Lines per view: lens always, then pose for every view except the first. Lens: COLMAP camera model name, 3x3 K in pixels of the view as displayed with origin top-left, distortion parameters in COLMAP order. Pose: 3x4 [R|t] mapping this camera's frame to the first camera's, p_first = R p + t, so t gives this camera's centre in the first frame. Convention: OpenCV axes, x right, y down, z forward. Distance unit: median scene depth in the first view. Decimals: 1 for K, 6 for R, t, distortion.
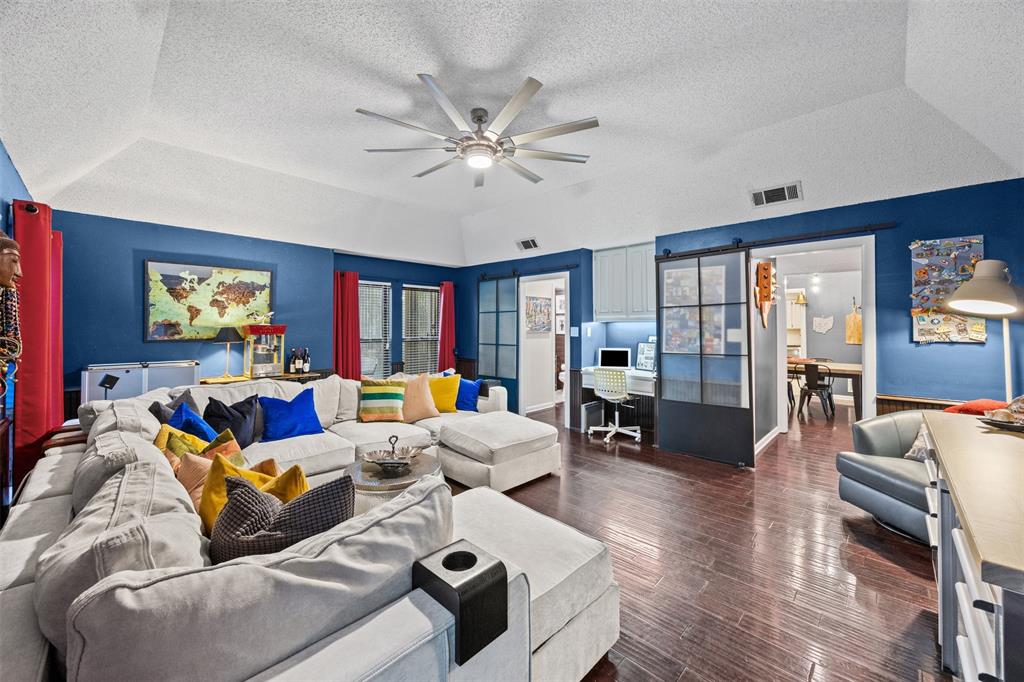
lens RADIAL K [[390.5, 0, 512.3], [0, 390.5, 337.8], [0, 0, 1]] dist [-0.000881, -0.000071]
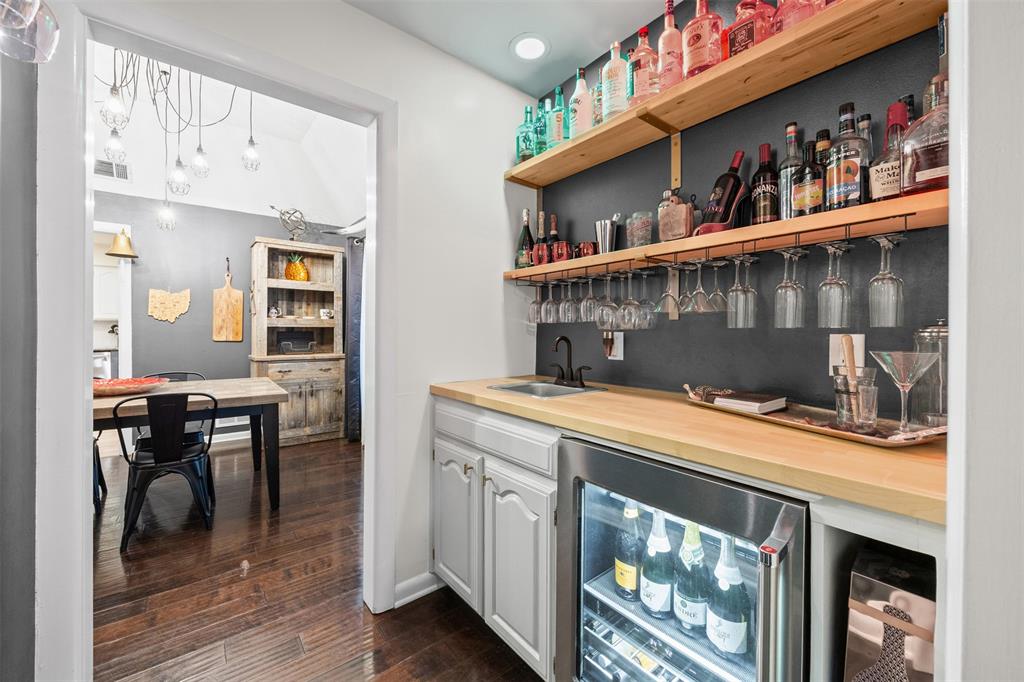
lens RADIAL K [[390.5, 0, 512.3], [0, 390.5, 337.8], [0, 0, 1]] dist [-0.000881, -0.000071]
pose [[0.141611, -0.001905, 0.989921, 0.365411], [0.013422, 0.999910, 0.000004, 0.016870], [-0.989831, 0.013286, 0.141624, 0.502556]]
